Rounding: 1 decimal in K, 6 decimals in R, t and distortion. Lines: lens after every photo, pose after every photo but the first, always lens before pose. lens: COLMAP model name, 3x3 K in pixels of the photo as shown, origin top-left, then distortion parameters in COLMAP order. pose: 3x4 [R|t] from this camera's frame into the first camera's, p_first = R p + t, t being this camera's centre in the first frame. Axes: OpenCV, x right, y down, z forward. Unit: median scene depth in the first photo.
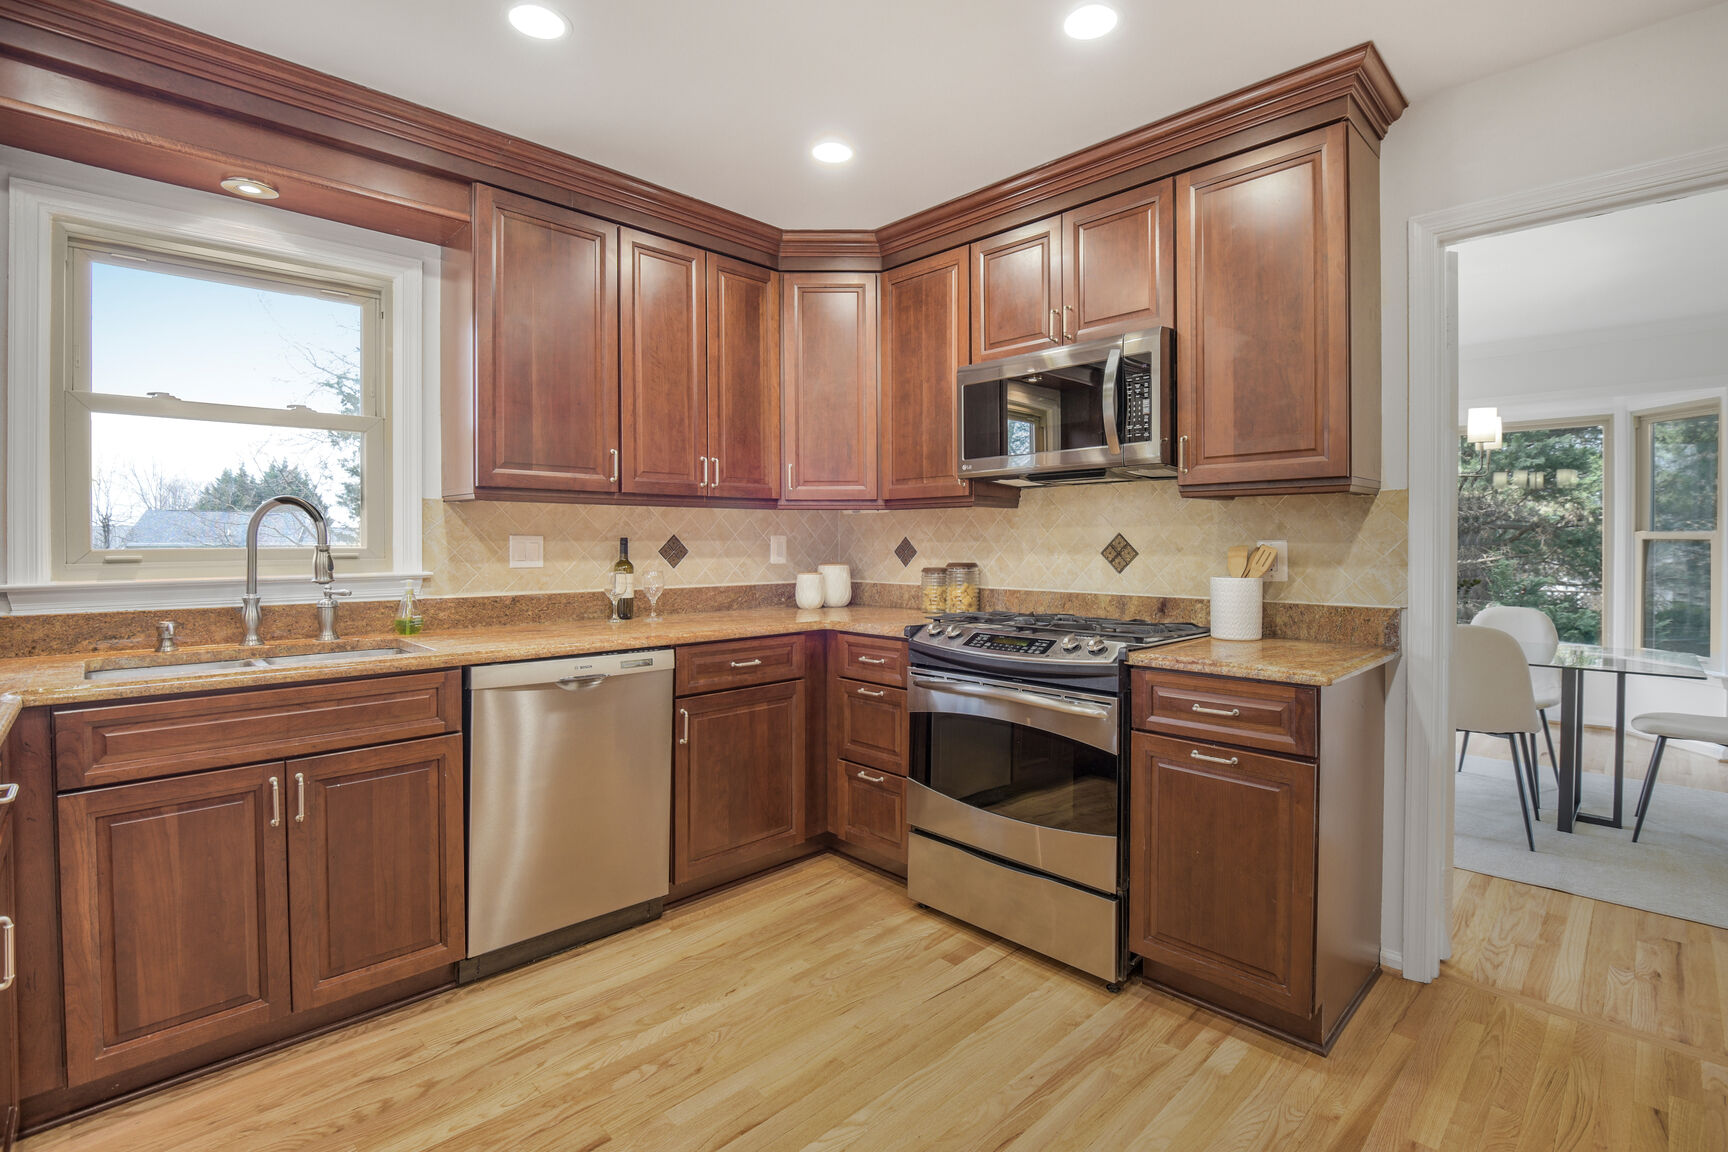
lens RADIAL K [[796.5, 0, 899.3], [0, 796.5, 554.5], [0, 0, 1]] dist [0.005439, -0.009860]
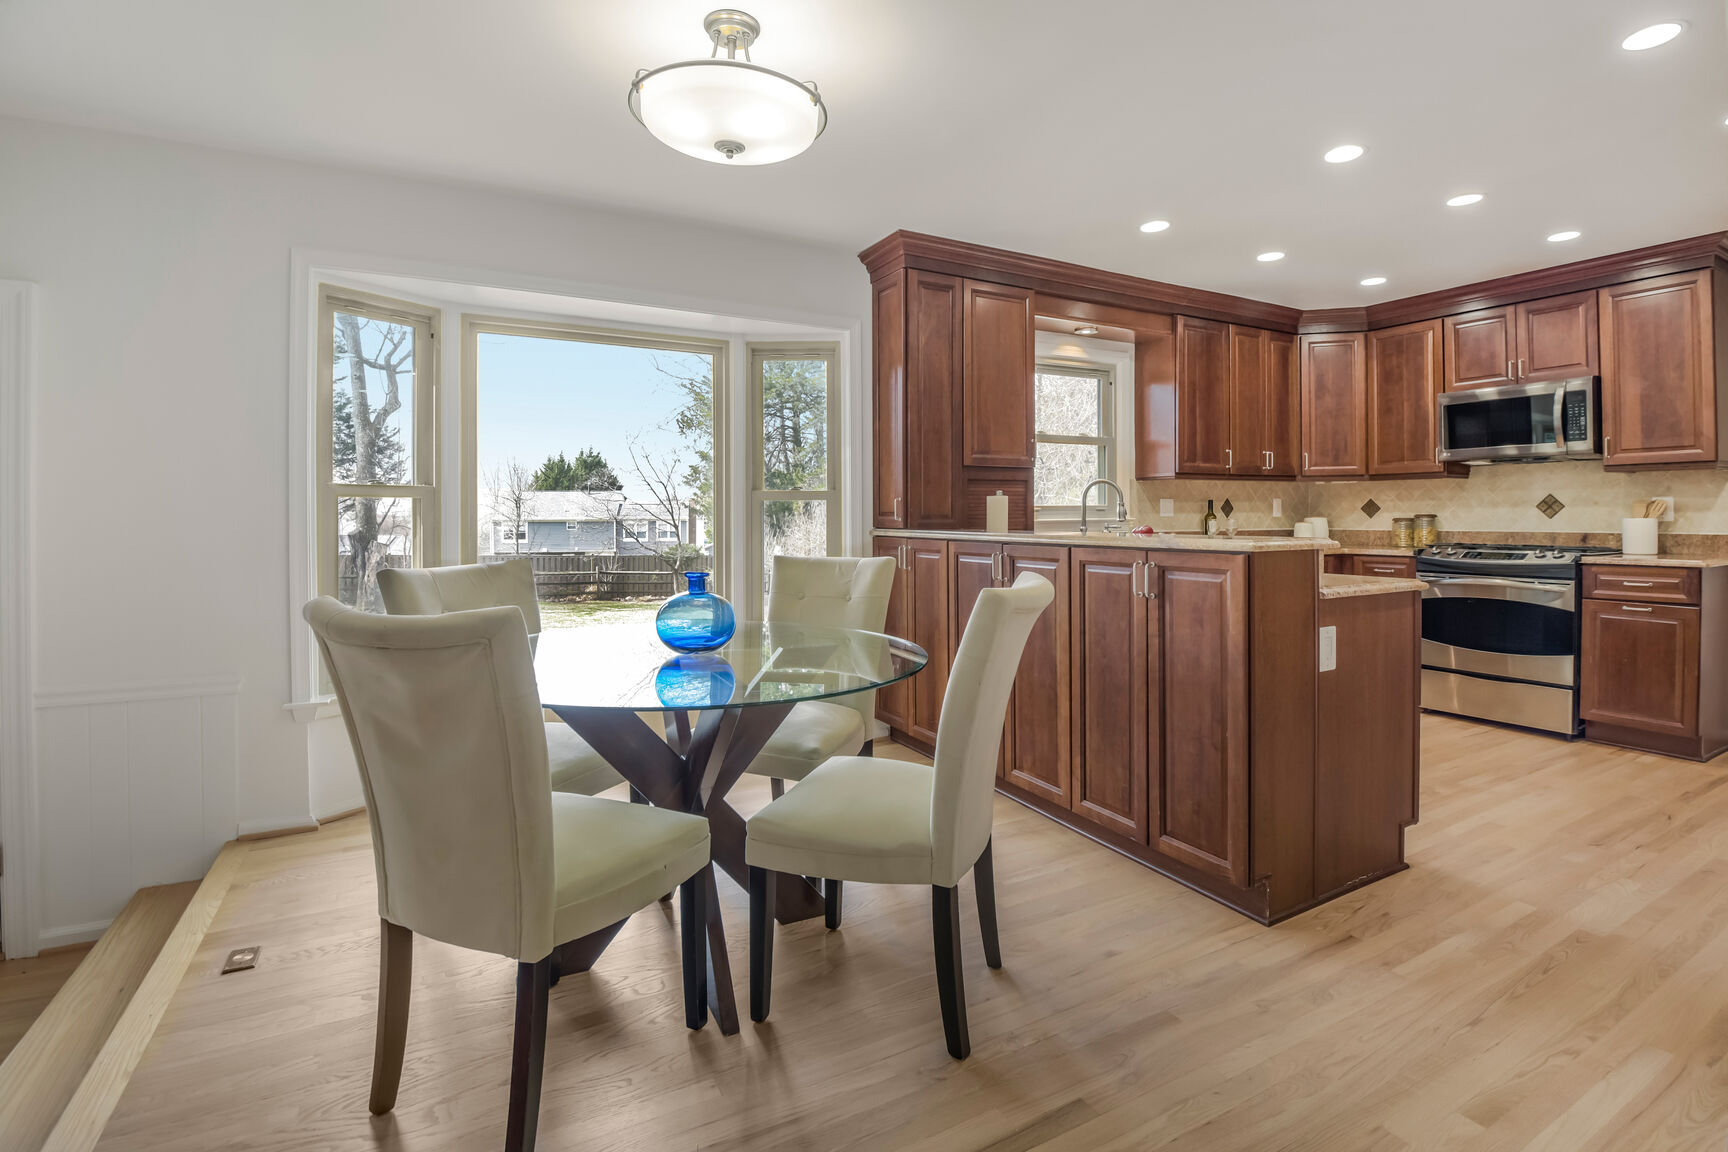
lens RADIAL K [[796.5, 0, 934.9], [0, 796.5, 517.9], [0, 0, 1]] dist [0.005439, -0.009860]
pose [[0.965361, -0.004468, -0.260878, -0.558058], [0.001744, 0.999942, -0.010673, 0.041363], [0.260911, 0.009848, 0.965313, -0.969155]]
